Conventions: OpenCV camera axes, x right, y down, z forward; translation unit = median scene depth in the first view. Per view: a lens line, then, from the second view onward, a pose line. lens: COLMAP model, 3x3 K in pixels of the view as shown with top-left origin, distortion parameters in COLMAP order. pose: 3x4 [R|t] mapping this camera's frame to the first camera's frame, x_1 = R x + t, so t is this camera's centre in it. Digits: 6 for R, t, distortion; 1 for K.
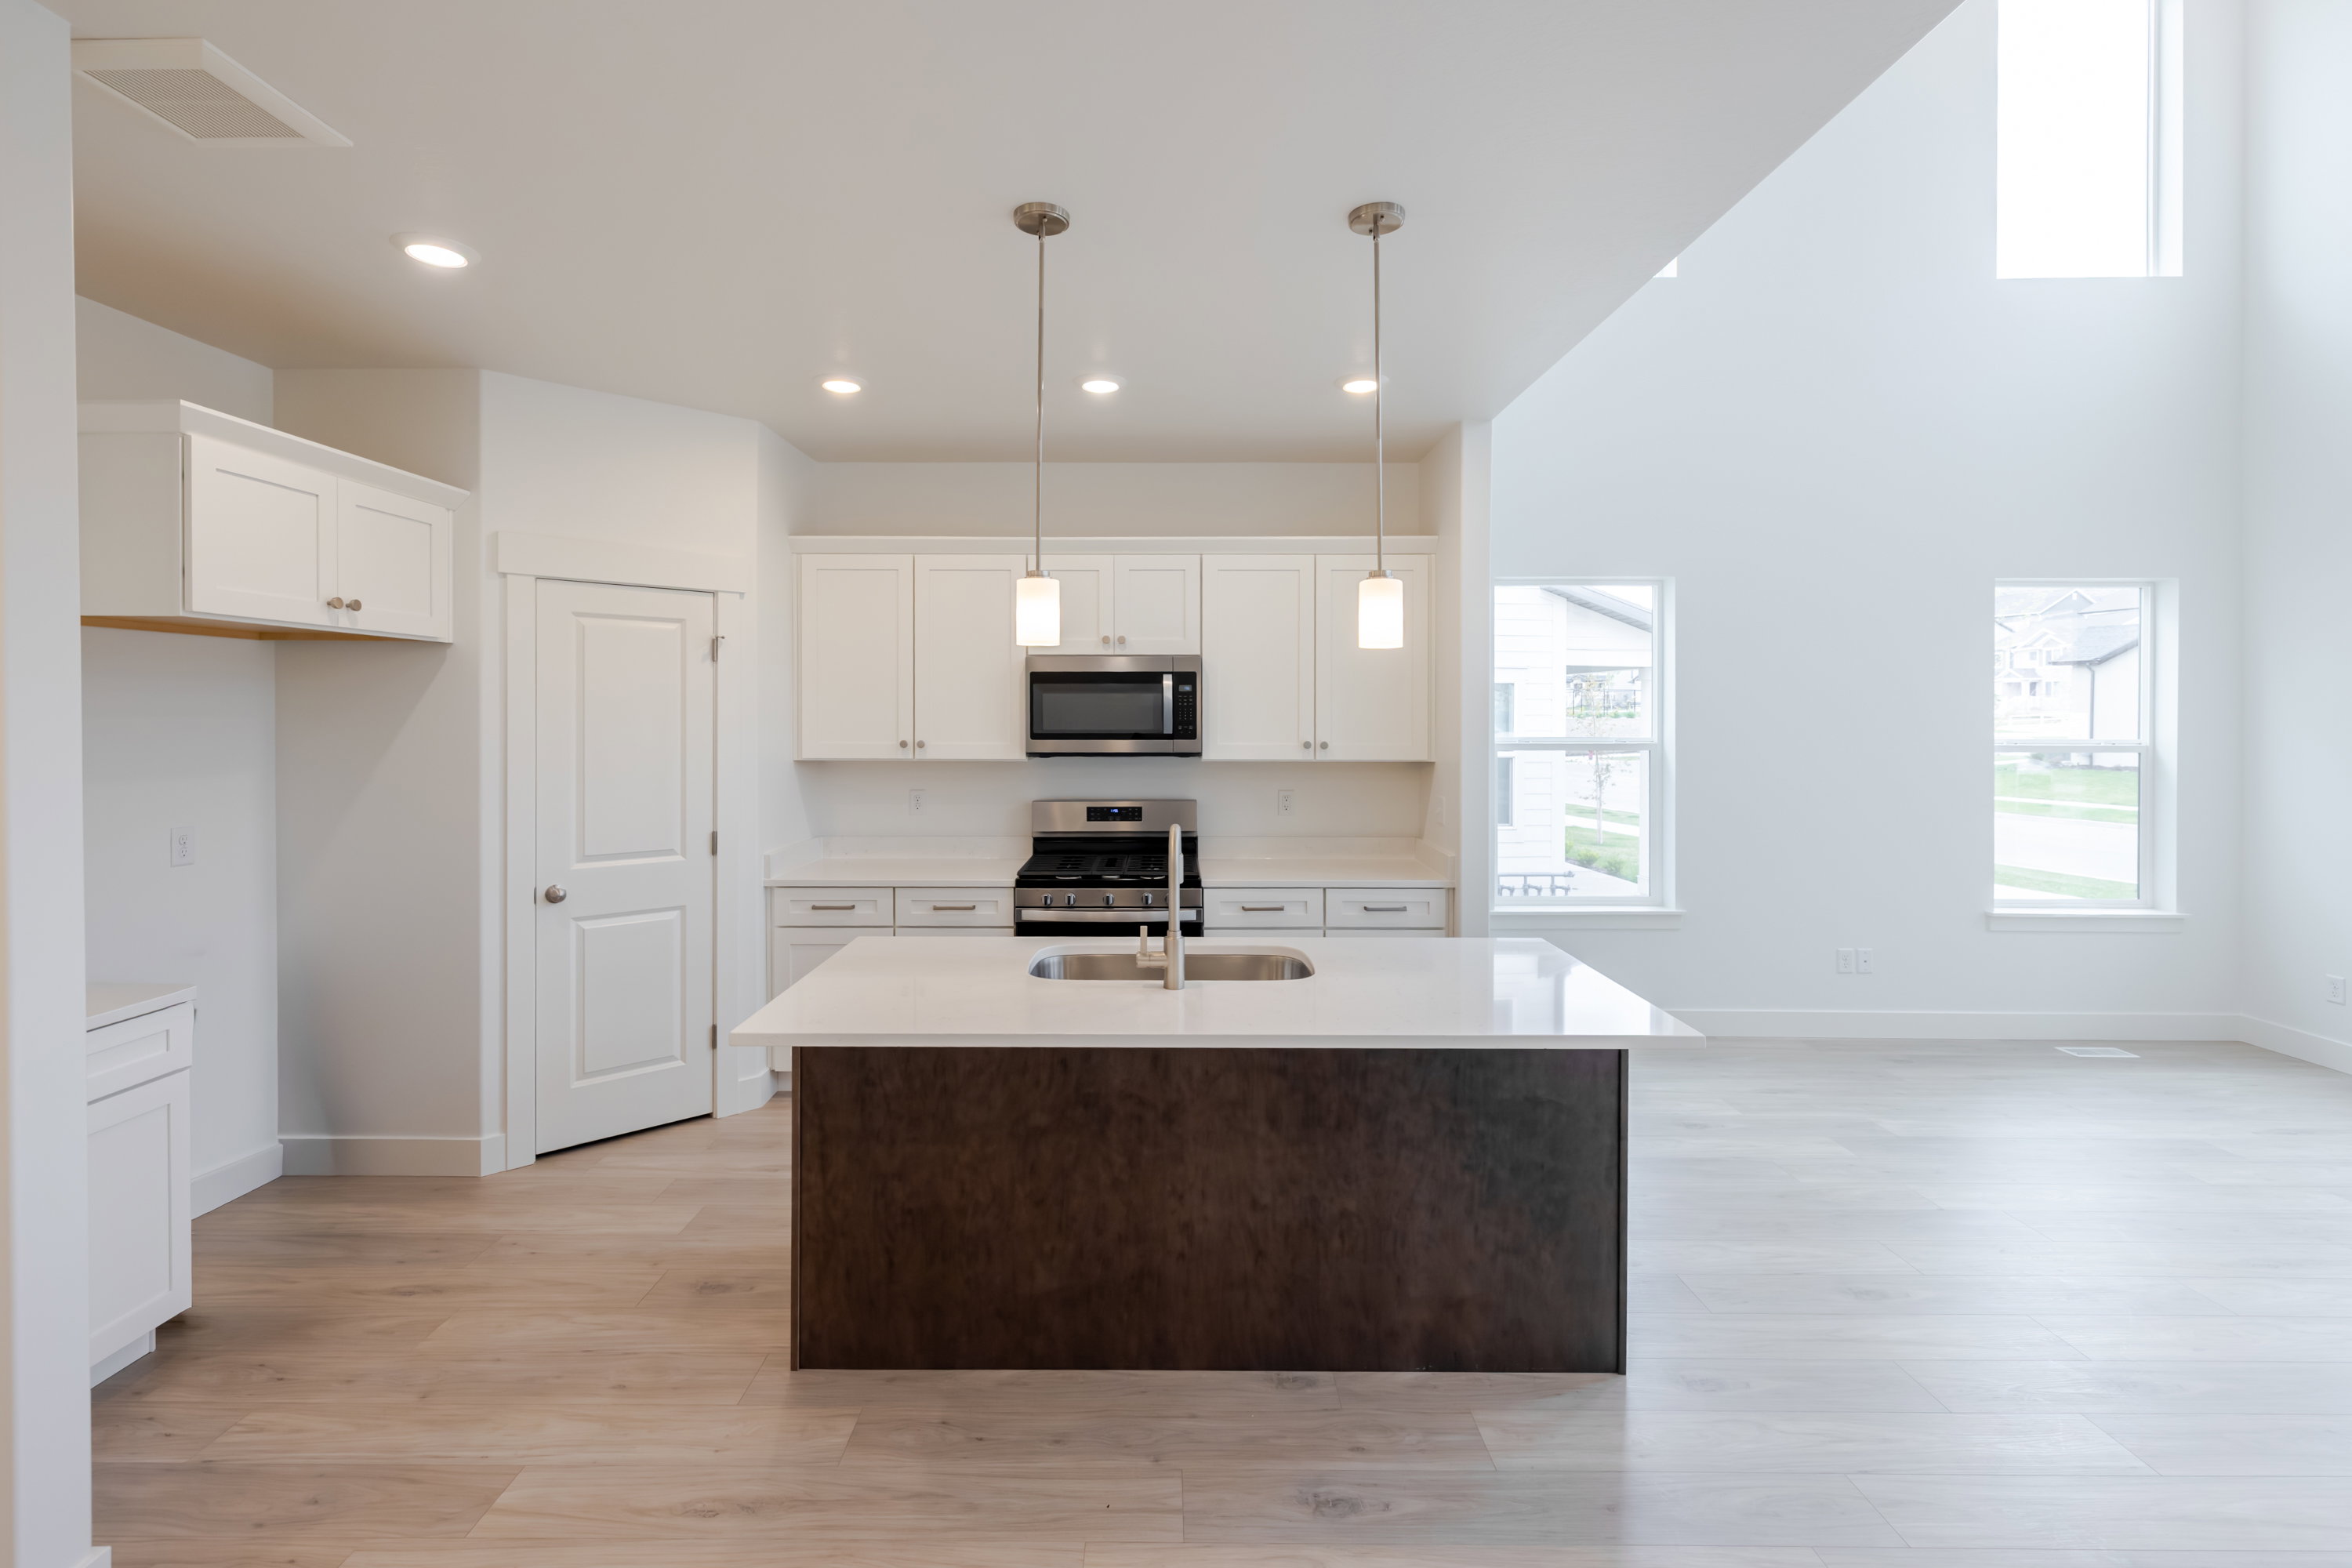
lens RADIAL K [[1030.2, 0, 1174.0], [0, 1030.2, 716.7], [0, 0, 1]] dist [-0.000789, 0.001033]
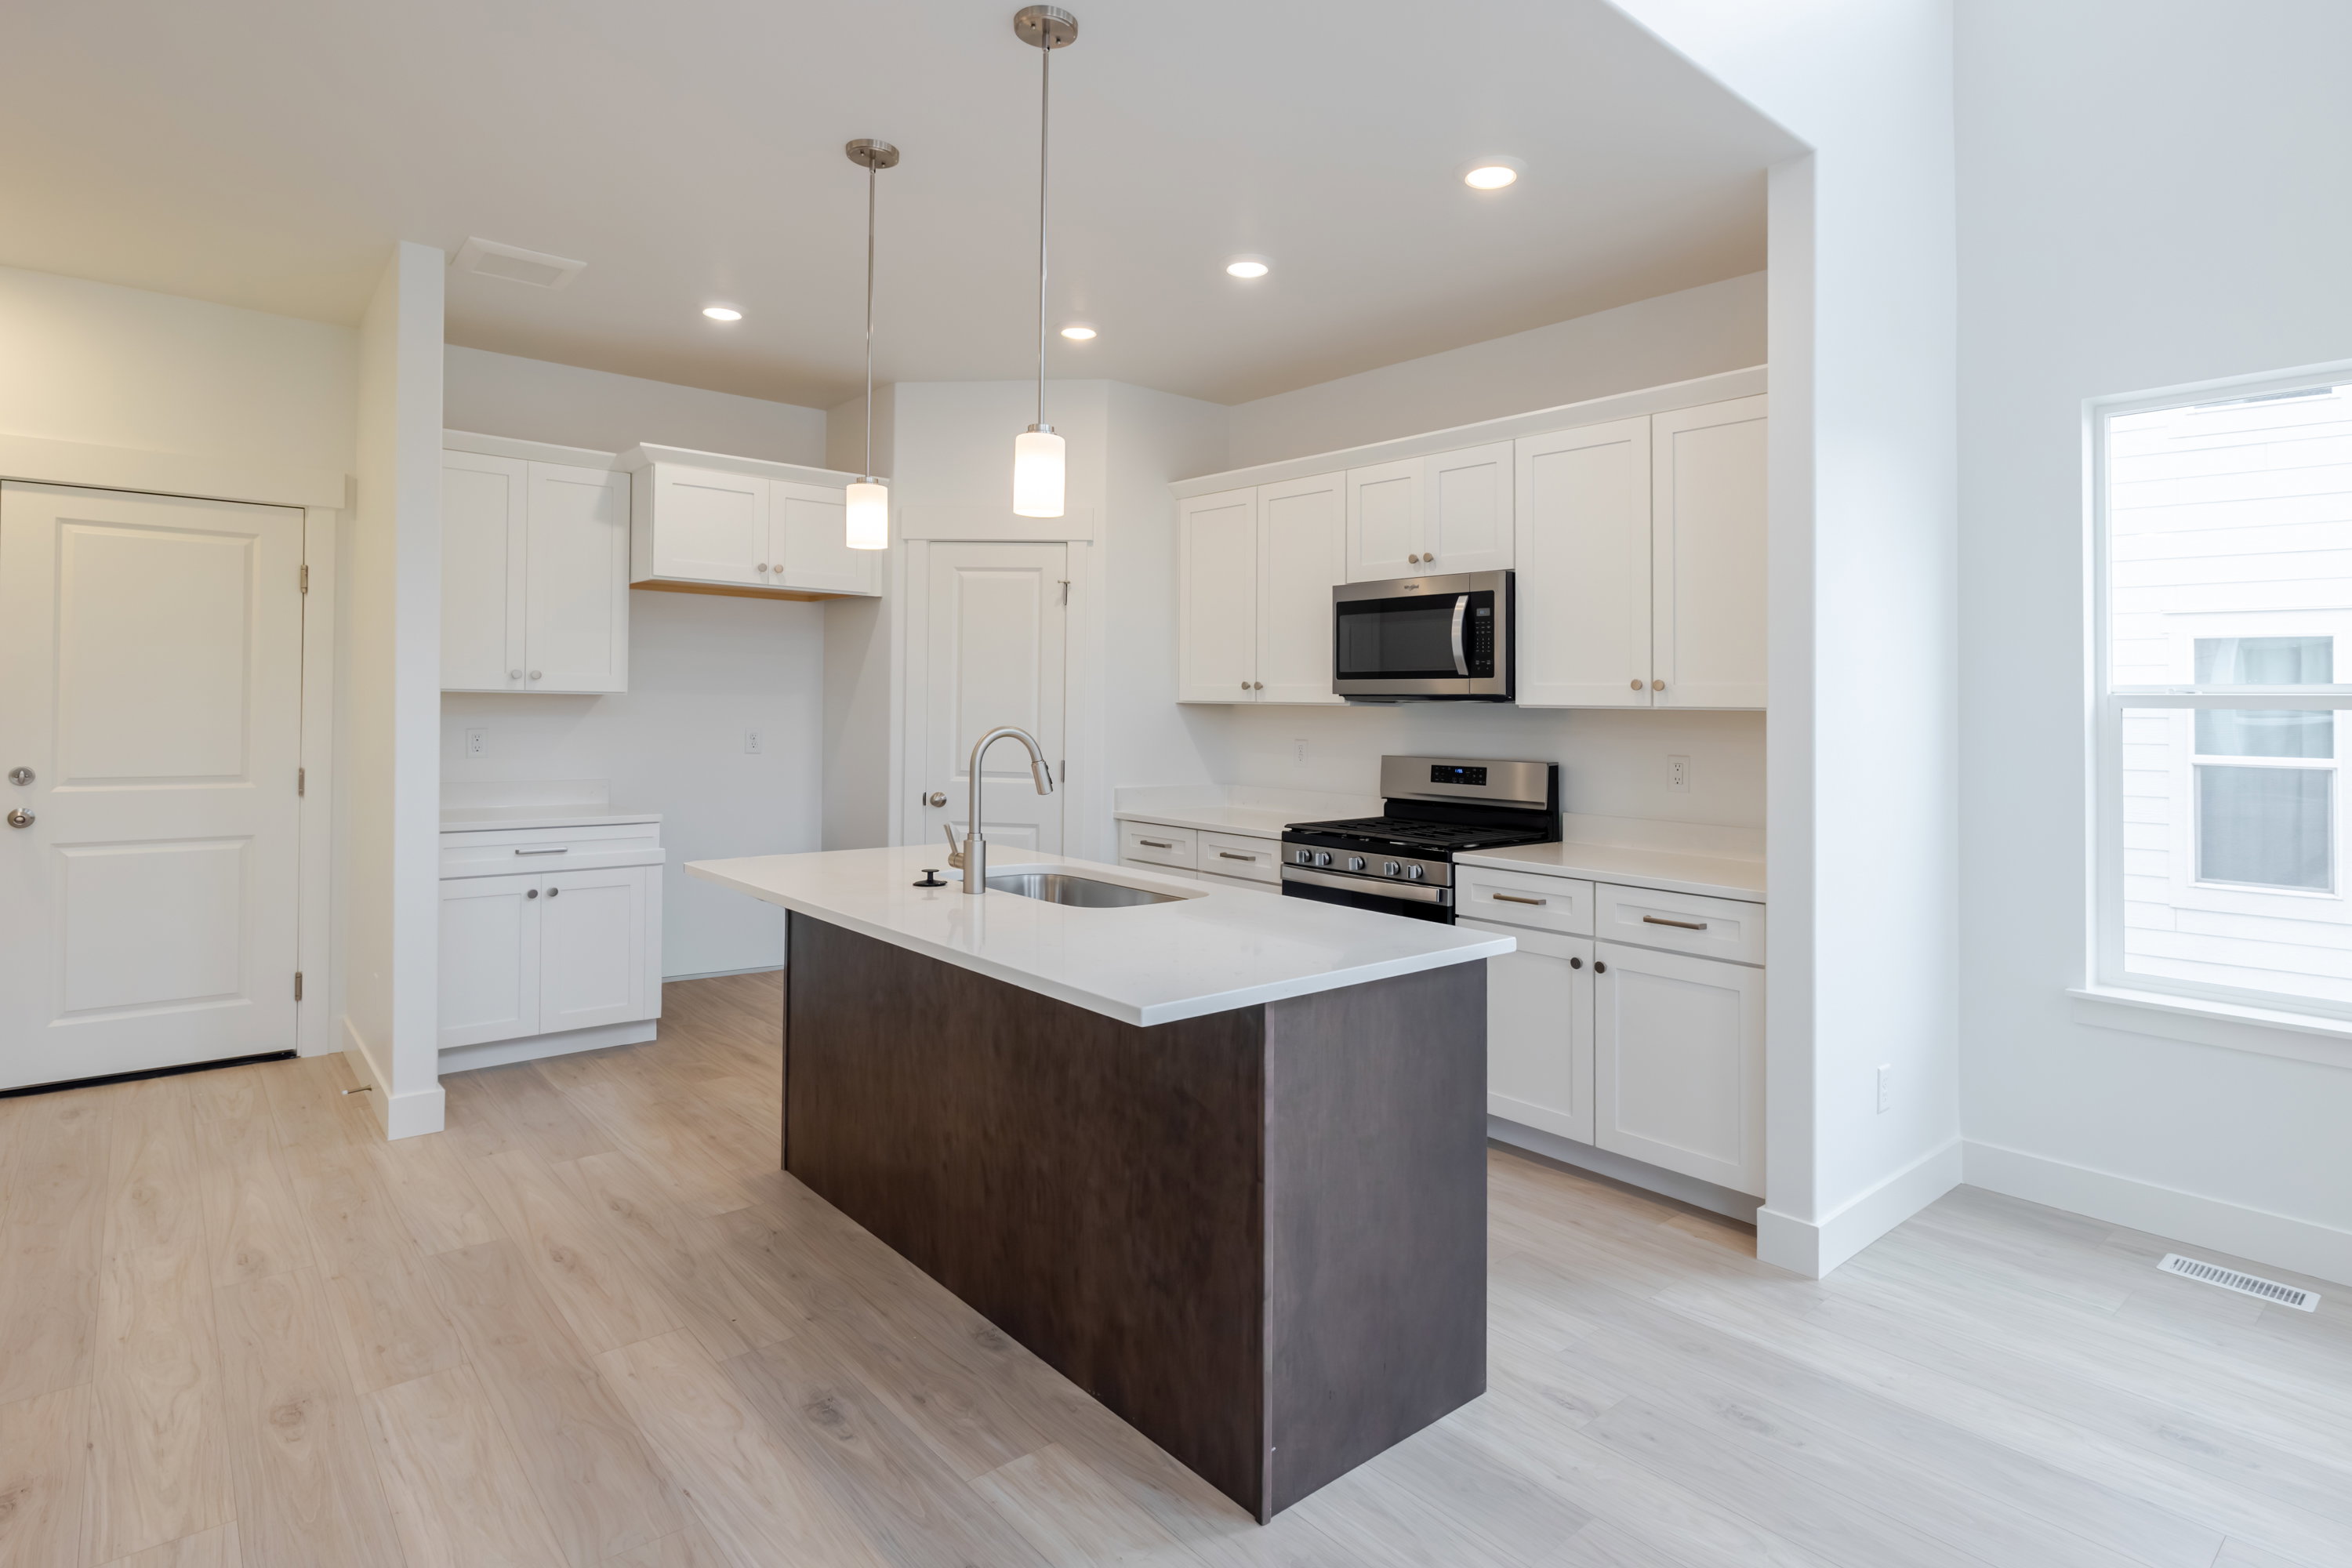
lens RADIAL K [[1225.5, 0, 1205.0], [0, 1225.5, 688.6], [0, 0, 1]] dist [-0.004689, 0.002250]
pose [[0.660728, -0.002328, -0.750622, 0.690189], [-0.016251, 0.999716, -0.017405, 0.061082], [0.750450, 0.023698, 0.660502, 0.277852]]
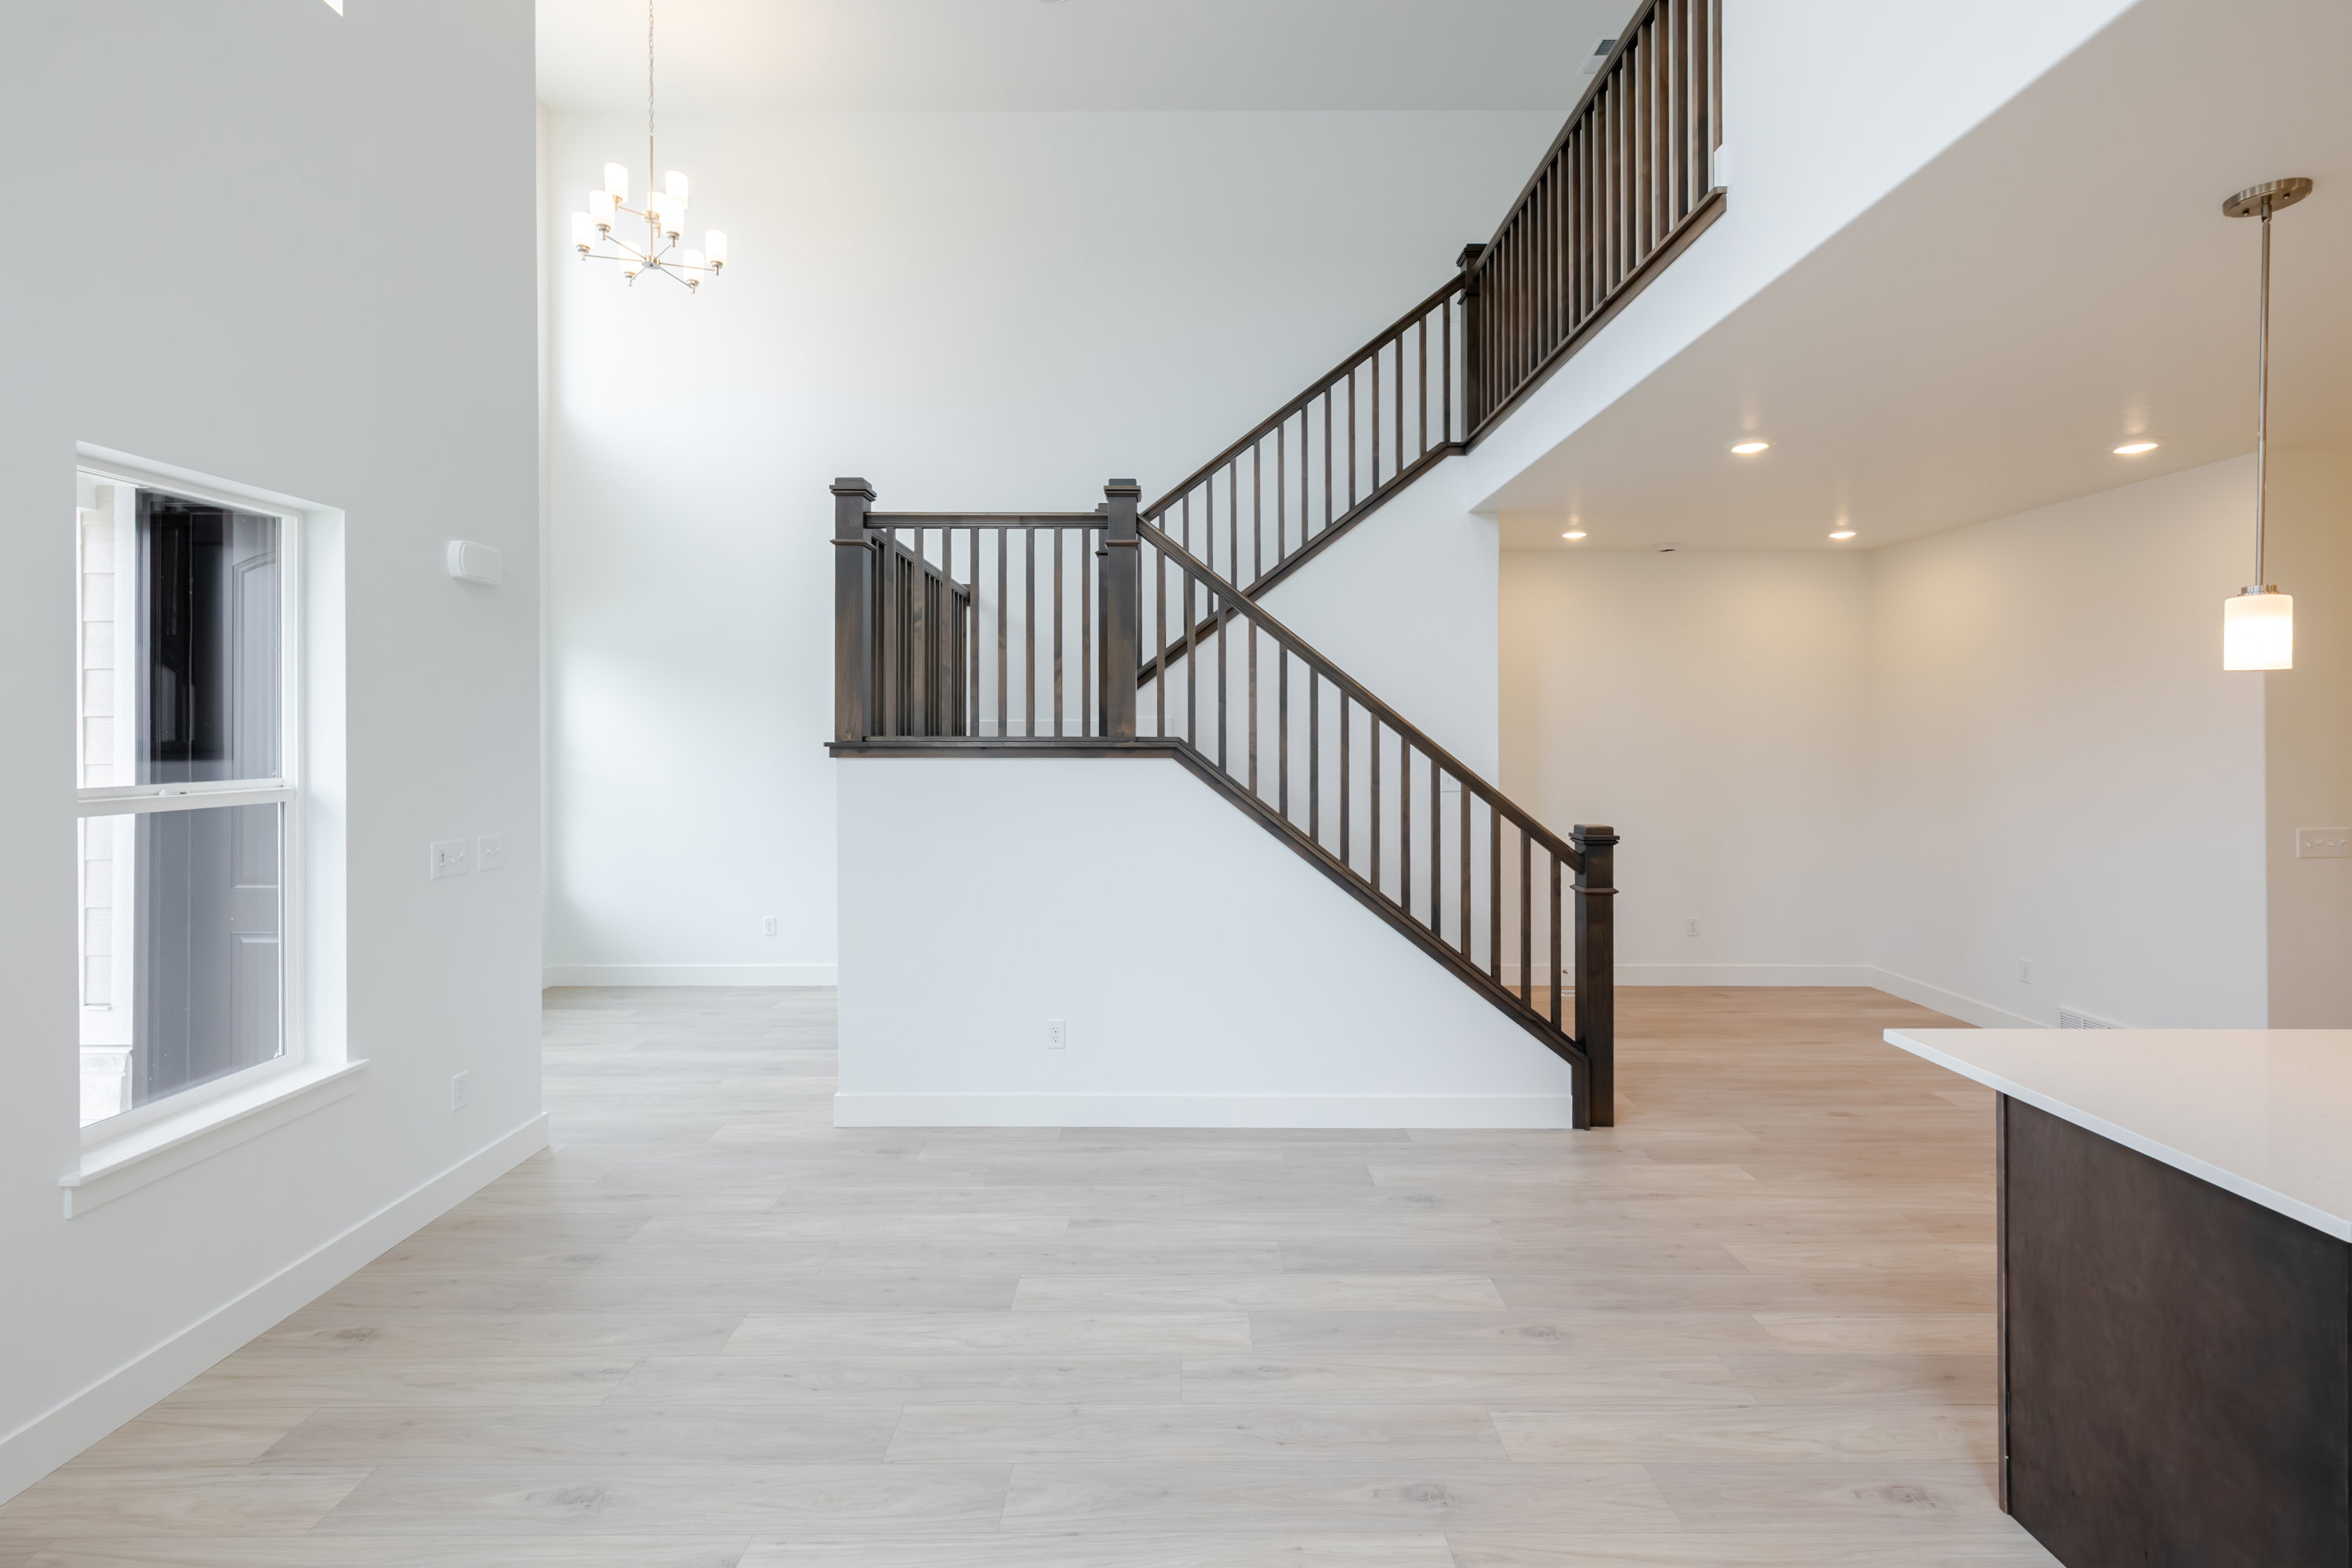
lens RADIAL K [[1030.2, 0, 1178.3], [0, 1030.2, 726.5], [0, 0, 1]] dist [-0.000789, 0.001033]
pose [[-0.999980, -0.003605, -0.005155, 0.761183], [-0.003586, 0.999987, -0.003611, -0.009087], [0.005168, -0.003592, -0.999980, 1.250626]]
